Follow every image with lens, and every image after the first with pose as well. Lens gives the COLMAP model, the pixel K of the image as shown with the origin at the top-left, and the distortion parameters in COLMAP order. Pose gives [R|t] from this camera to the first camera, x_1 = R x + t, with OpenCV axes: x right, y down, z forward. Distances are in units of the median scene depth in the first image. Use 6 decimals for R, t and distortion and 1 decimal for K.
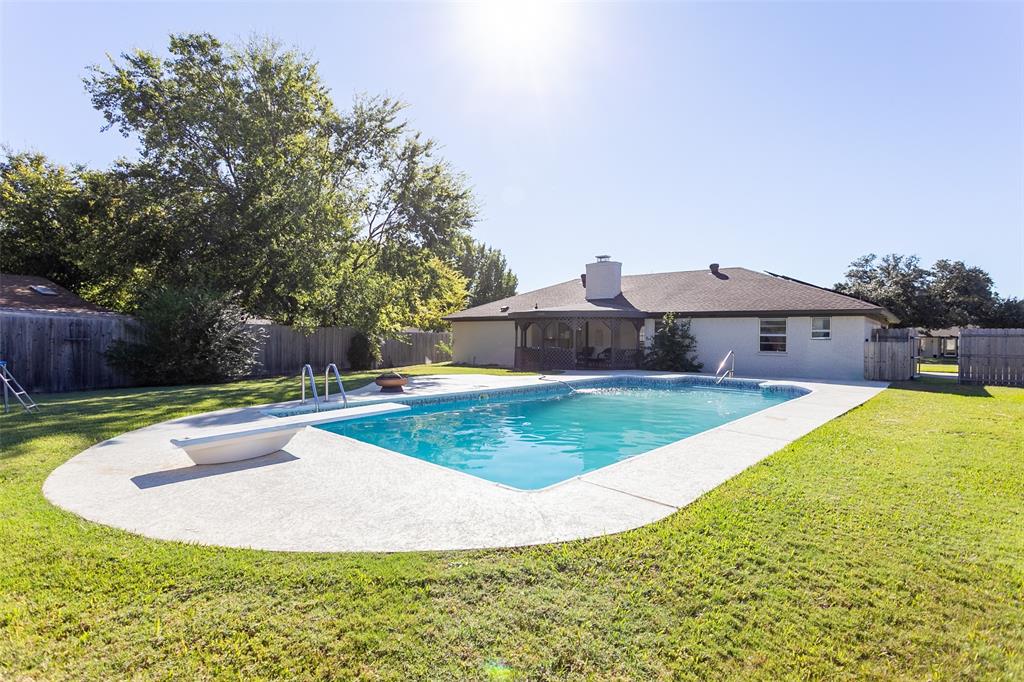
lens RADIAL K [[491.5, 0, 512.0], [0, 491.5, 341.0], [0, 0, 1]] dist [0.004773, 0.000078]
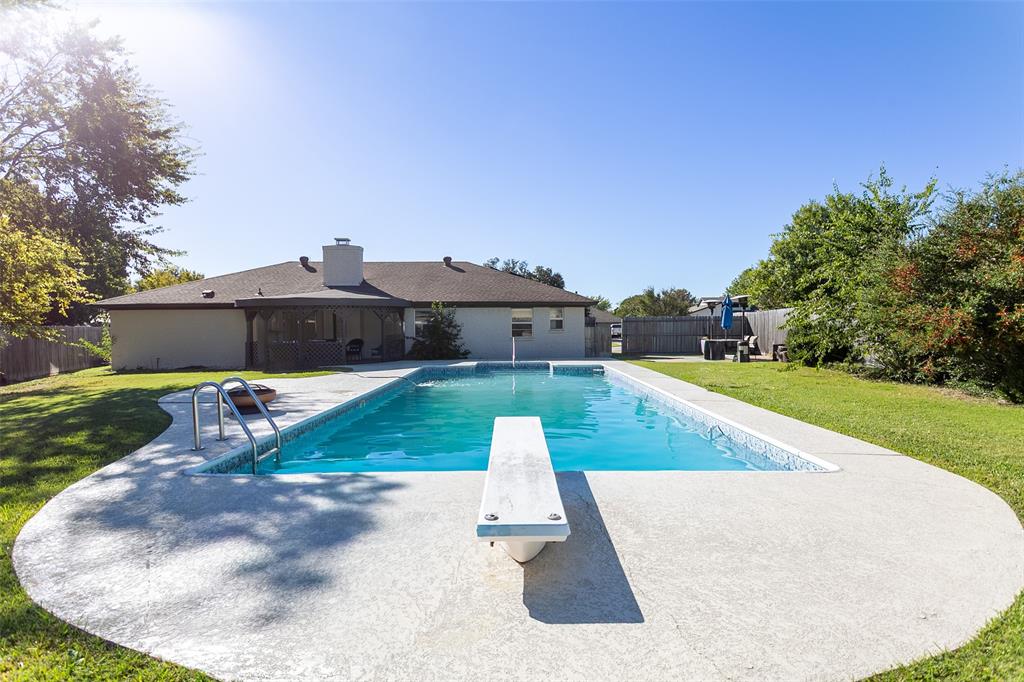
lens RADIAL K [[491.5, 0, 512.0], [0, 491.5, 341.0], [0, 0, 1]] dist [0.004773, 0.000078]
pose [[0.742675, -0.038390, 0.668550, -0.207919], [0.025506, 0.999253, 0.029047, -0.002591], [-0.669166, -0.004520, 0.743099, 0.122594]]
